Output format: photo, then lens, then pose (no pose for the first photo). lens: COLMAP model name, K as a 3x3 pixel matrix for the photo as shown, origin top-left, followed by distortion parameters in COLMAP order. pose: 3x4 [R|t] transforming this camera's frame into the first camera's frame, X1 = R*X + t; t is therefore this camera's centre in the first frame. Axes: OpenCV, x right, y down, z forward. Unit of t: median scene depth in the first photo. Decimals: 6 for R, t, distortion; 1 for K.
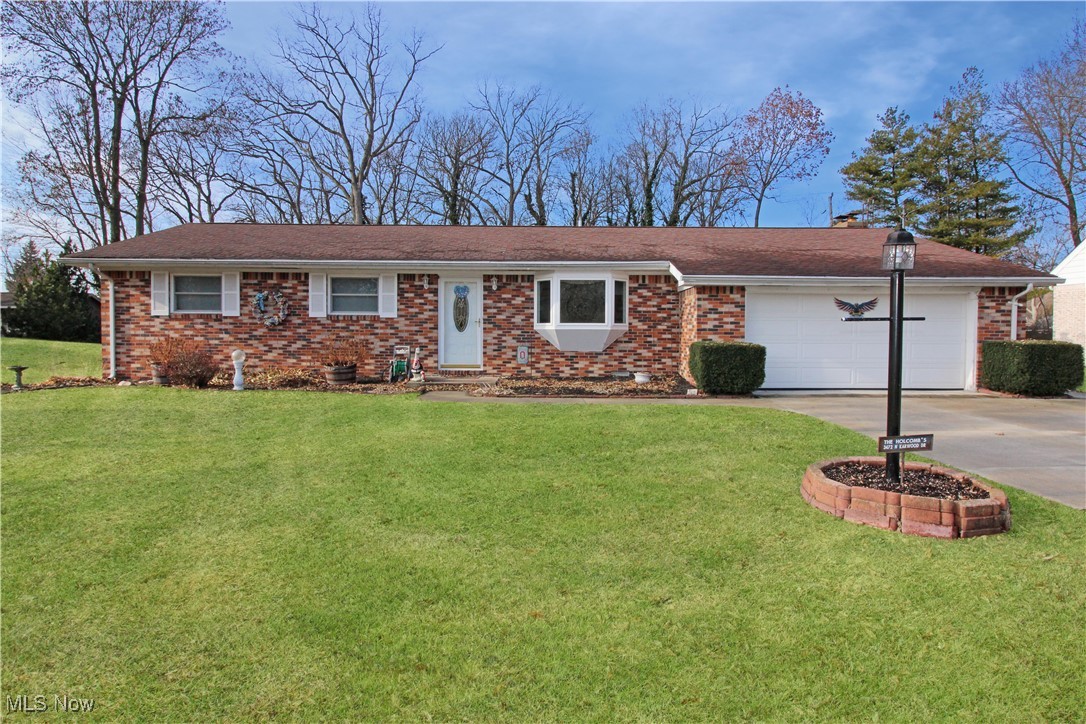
lens RADIAL K [[645.3, 0, 543.4], [0, 645.3, 333.2], [0, 0, 1]] dist [0.002785, 0.001228]
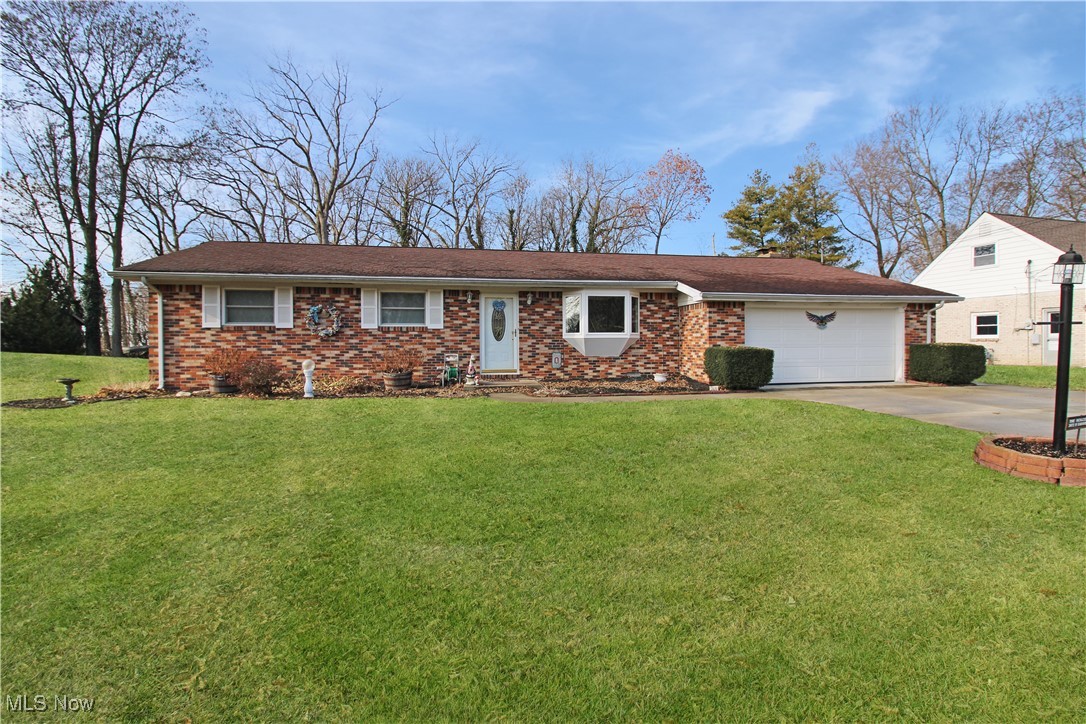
lens RADIAL K [[529.9, 0, 542.9], [0, 529.9, 332.6], [0, 0, 1]] dist [-0.004542, -0.001242]
pose [[0.983432, -0.005731, 0.181185, -0.222303], [0.009524, 0.999753, -0.020070, 0.002795], [-0.181025, 0.021463, 0.983244, 0.064588]]
